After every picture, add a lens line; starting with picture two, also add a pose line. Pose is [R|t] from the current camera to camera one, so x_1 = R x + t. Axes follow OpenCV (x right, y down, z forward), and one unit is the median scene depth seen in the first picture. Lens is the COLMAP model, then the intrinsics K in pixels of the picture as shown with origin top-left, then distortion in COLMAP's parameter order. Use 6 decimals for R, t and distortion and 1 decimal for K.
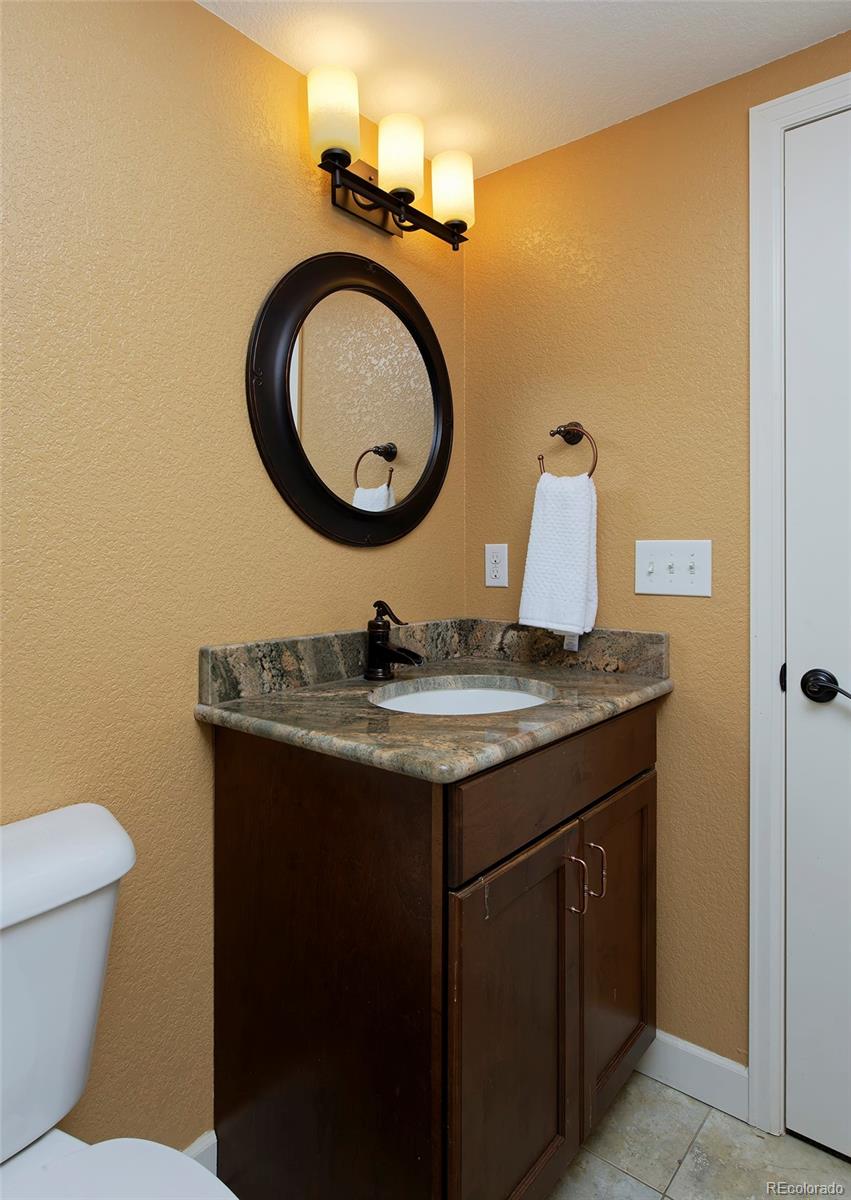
lens RADIAL K [[711.9, 0, 424.1], [0, 711.9, 598.1], [0, 0, 1]] dist [-0.000590, -0.000042]
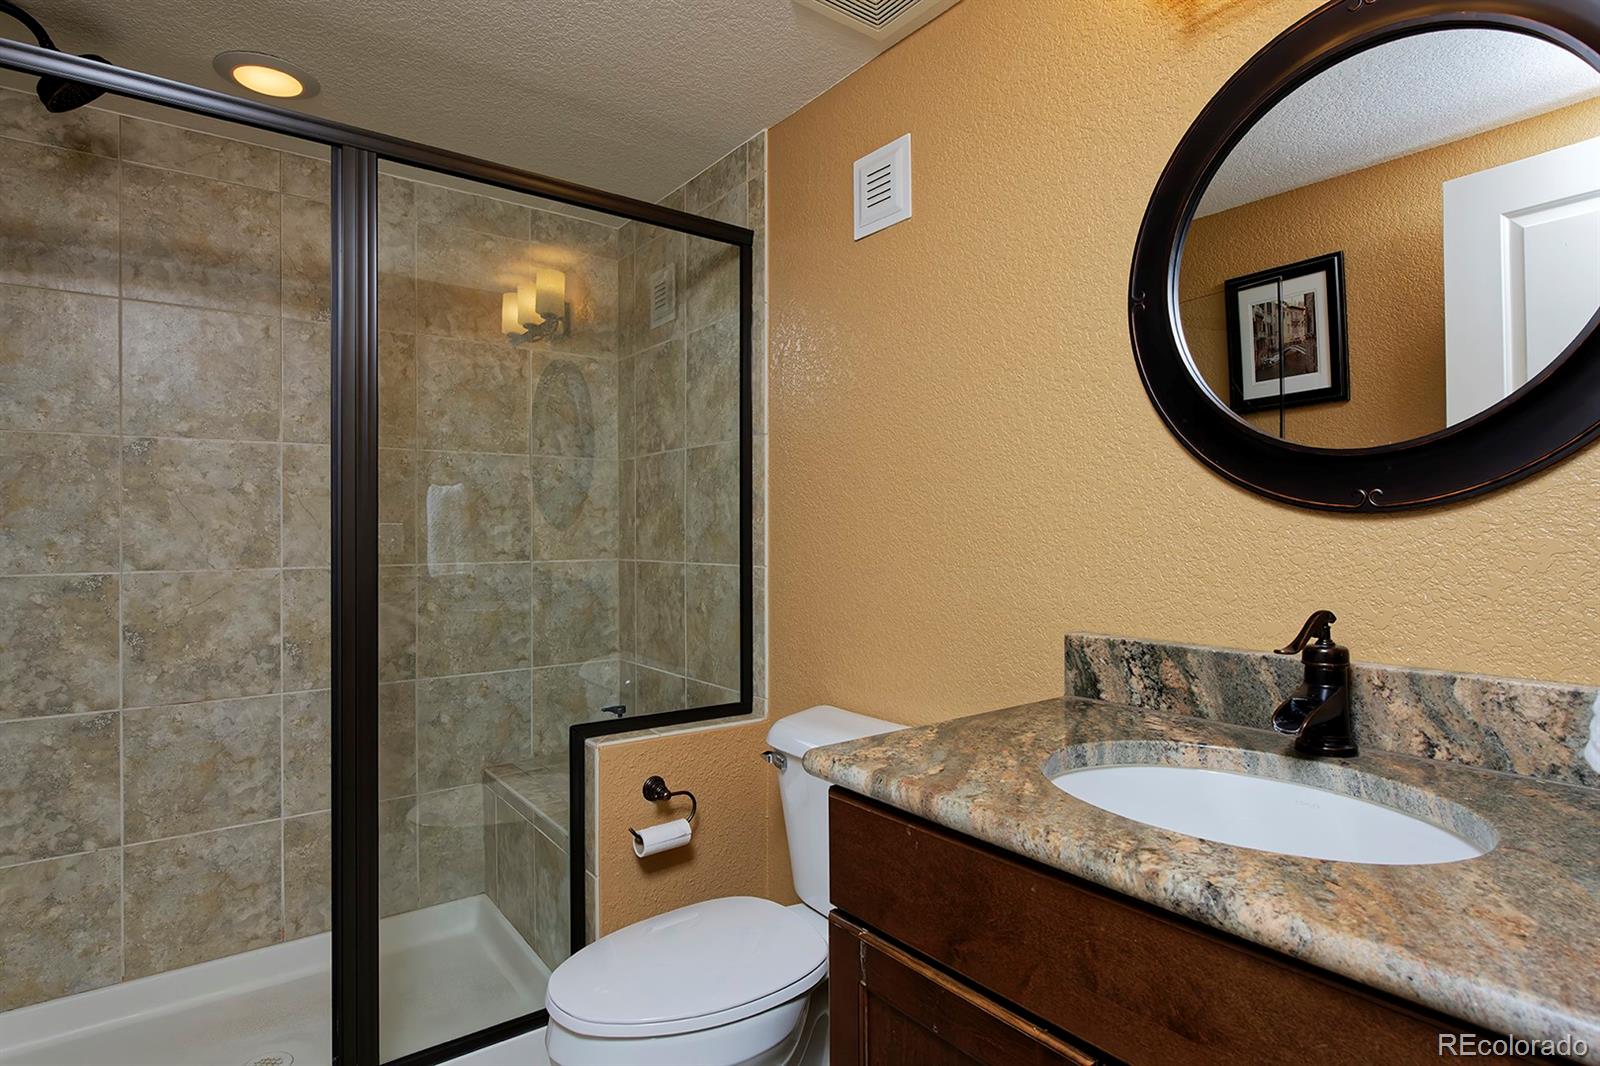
lens RADIAL K [[856.8, 0, 798.5], [0, 856.8, 529.9], [0, 0, 1]] dist [-0.004326, -0.002595]
pose [[-0.253993, -0.001424, -0.967205, 0.786661], [-0.055541, 0.998370, 0.013116, -0.051984], [0.965610, 0.057051, -0.253658, 0.869110]]
